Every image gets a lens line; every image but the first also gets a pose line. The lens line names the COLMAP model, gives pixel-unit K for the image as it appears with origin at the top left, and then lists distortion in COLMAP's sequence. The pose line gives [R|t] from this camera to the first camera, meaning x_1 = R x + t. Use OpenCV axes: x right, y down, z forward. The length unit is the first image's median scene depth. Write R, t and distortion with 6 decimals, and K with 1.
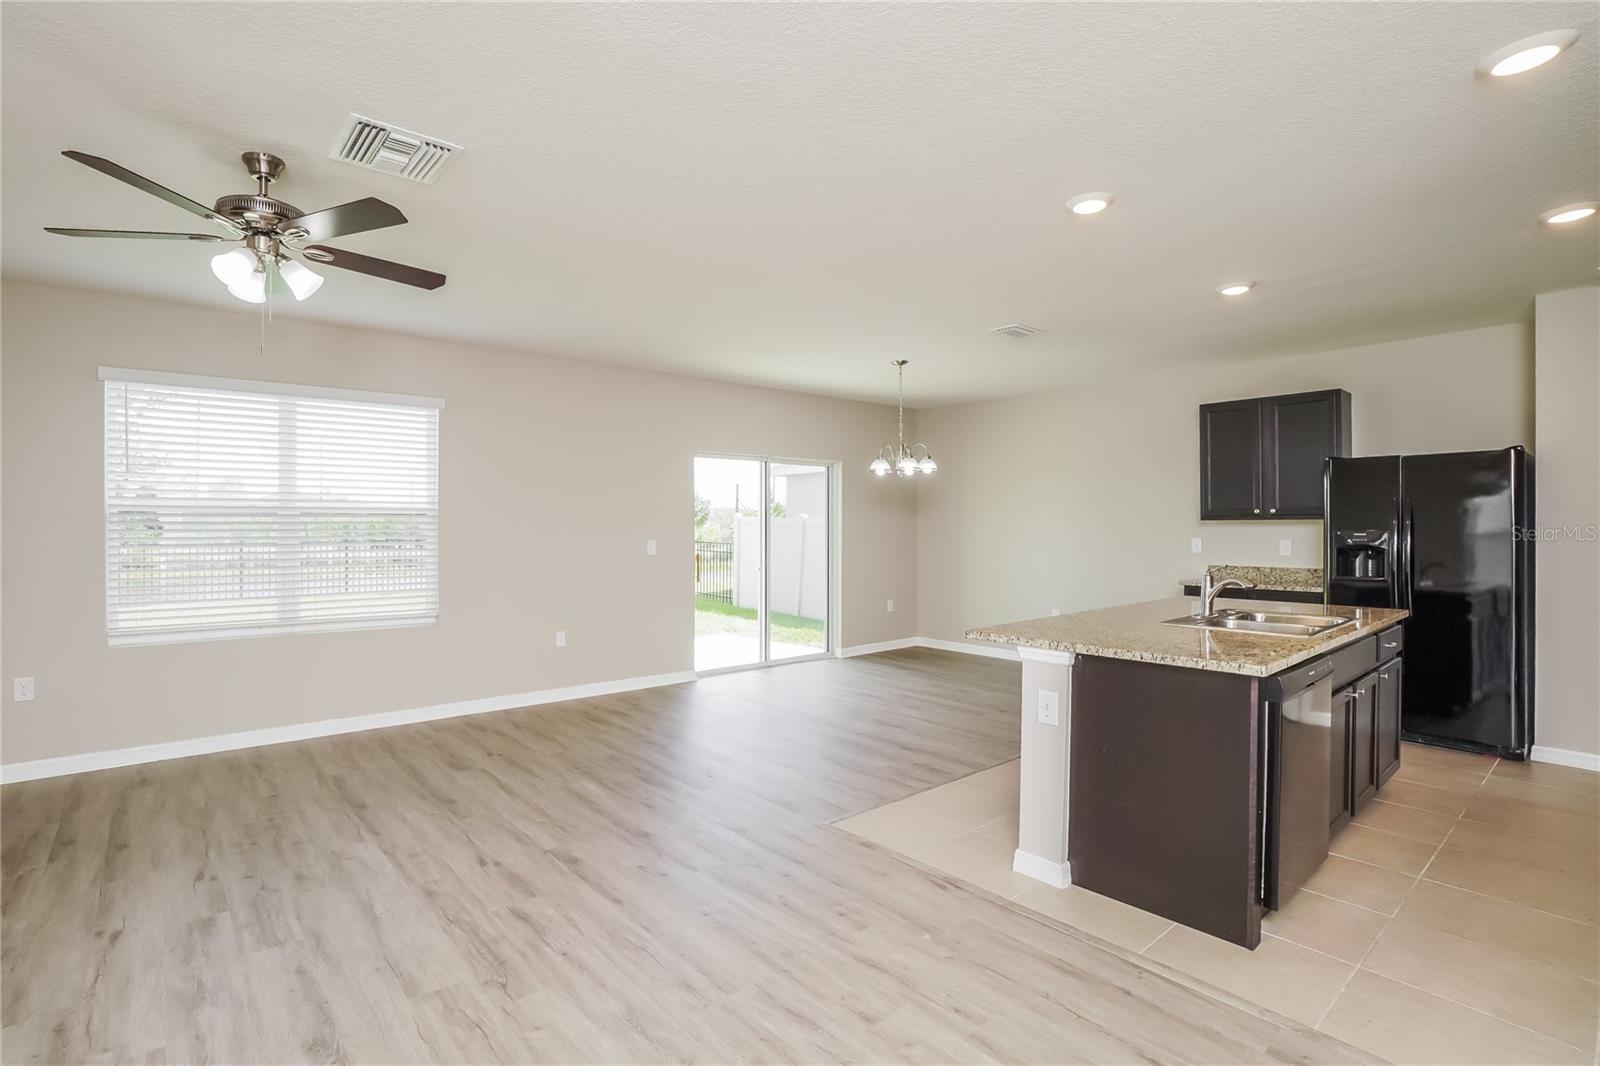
lens RADIAL K [[739.3, 0, 793.3], [0, 739.3, 528.1], [0, 0, 1]] dist [-0.018774, 0.006200]
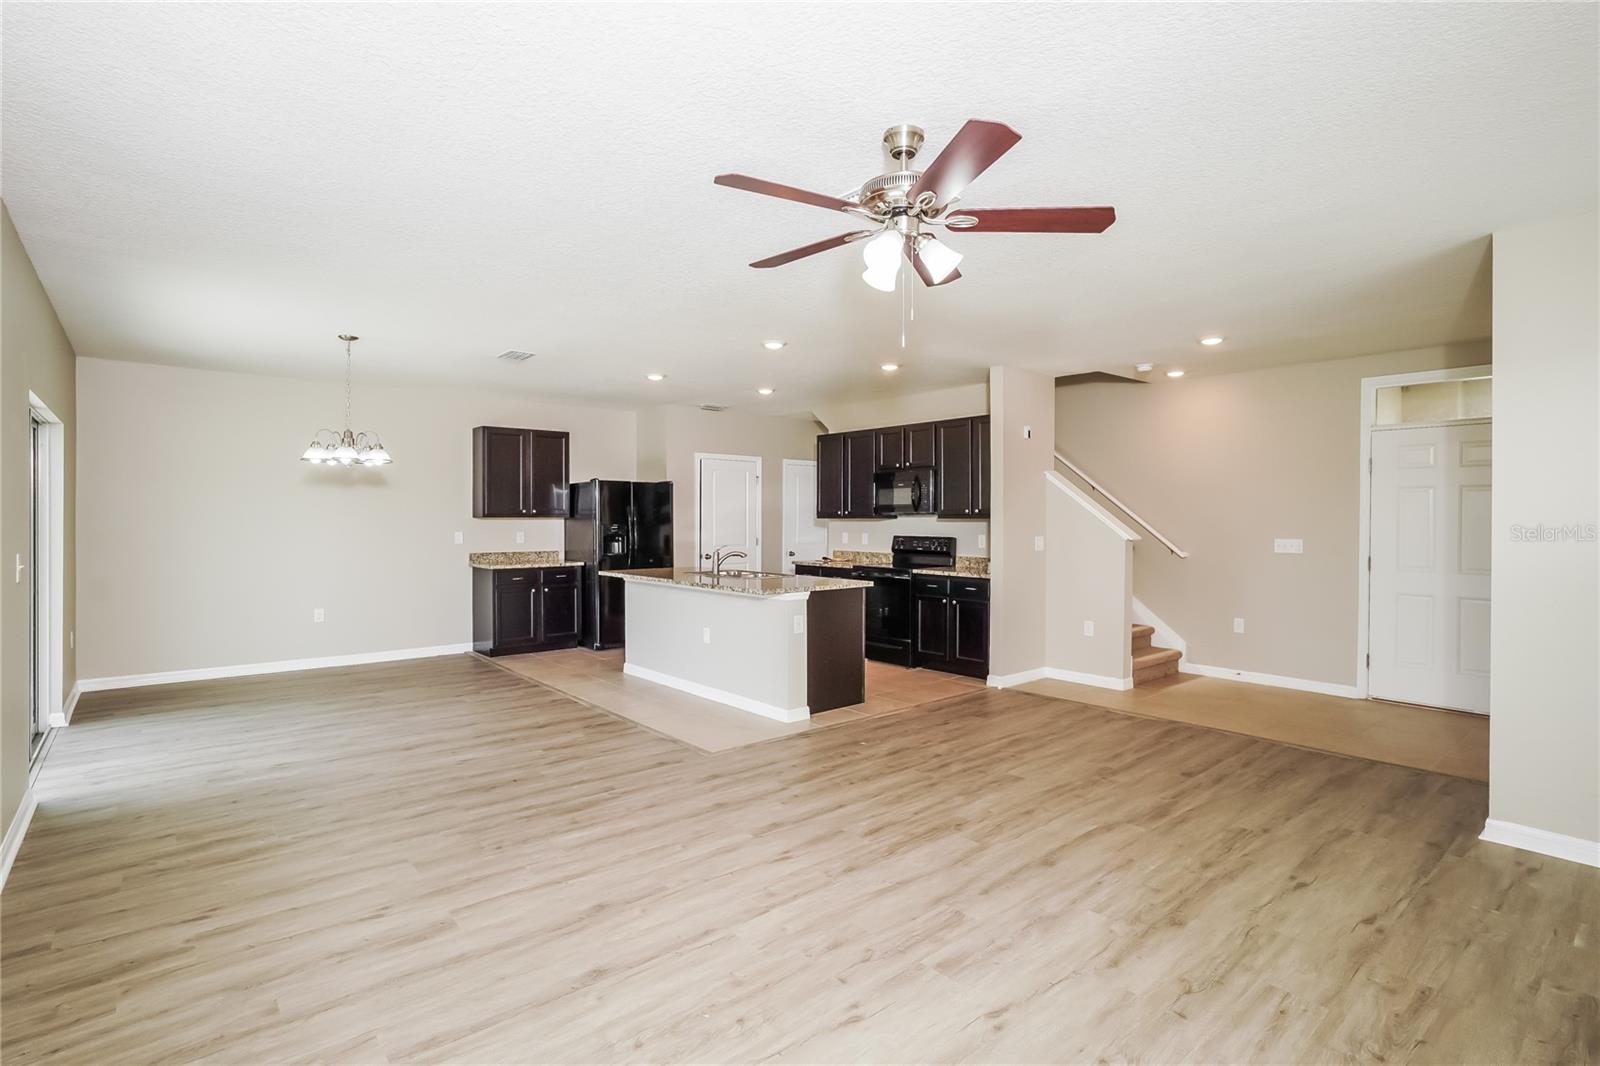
lens RADIAL K [[732.3, 0, 789.0], [0, 732.3, 533.0], [0, 0, 1]] dist [-0.018333, 0.000108]
pose [[0.015443, -0.008818, 0.999842, -1.447092], [-0.000956, 0.999961, 0.008833, 0.013524], [-0.999880, -0.001092, 0.015434, 1.018249]]
